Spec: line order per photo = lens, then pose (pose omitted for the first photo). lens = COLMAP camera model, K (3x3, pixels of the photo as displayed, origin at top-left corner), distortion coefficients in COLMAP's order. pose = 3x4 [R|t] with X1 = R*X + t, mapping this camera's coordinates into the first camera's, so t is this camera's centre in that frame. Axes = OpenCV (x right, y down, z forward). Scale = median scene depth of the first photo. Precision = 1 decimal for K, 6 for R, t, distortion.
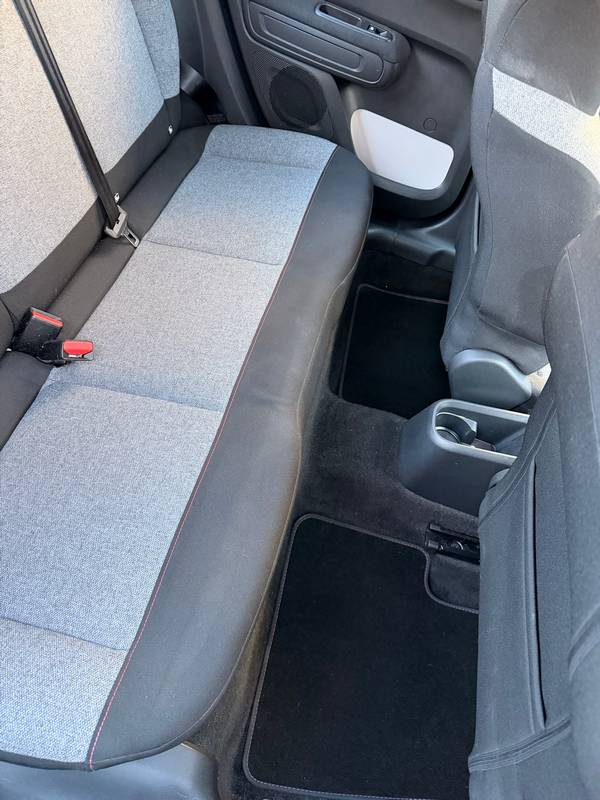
lens RADIAL K [[557.4, 0, 310.7], [0, 557.4, 396.4], [0, 0, 1]] dist [0.066571, -0.139869]
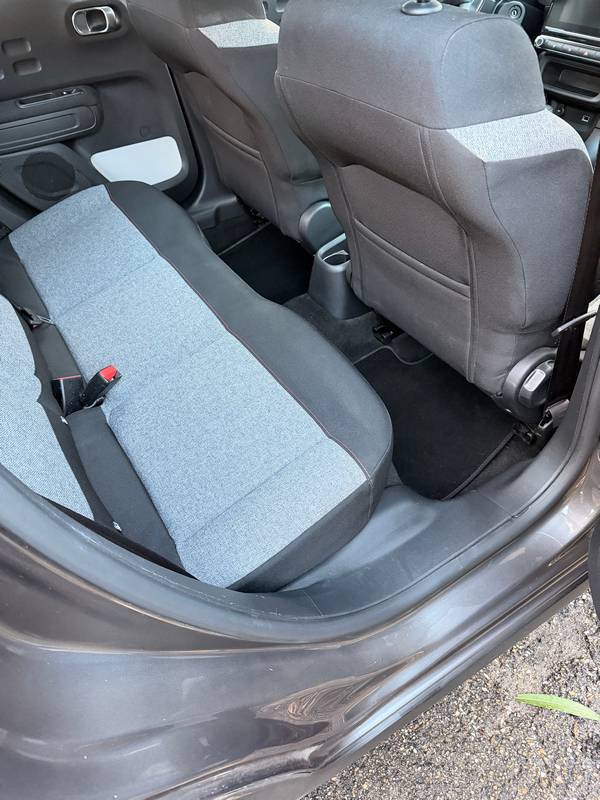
lens RADIAL K [[566.8, 0, 300.2], [0, 566.8, 408.8], [0, 0, 1]] dist [-0.006411, -0.004522]
pose [[0.657383, -0.693367, 0.295111, -0.456506], [0.714459, 0.697998, 0.048442, 0.171939], [-0.239575, 0.179000, 0.954234, -0.229035]]
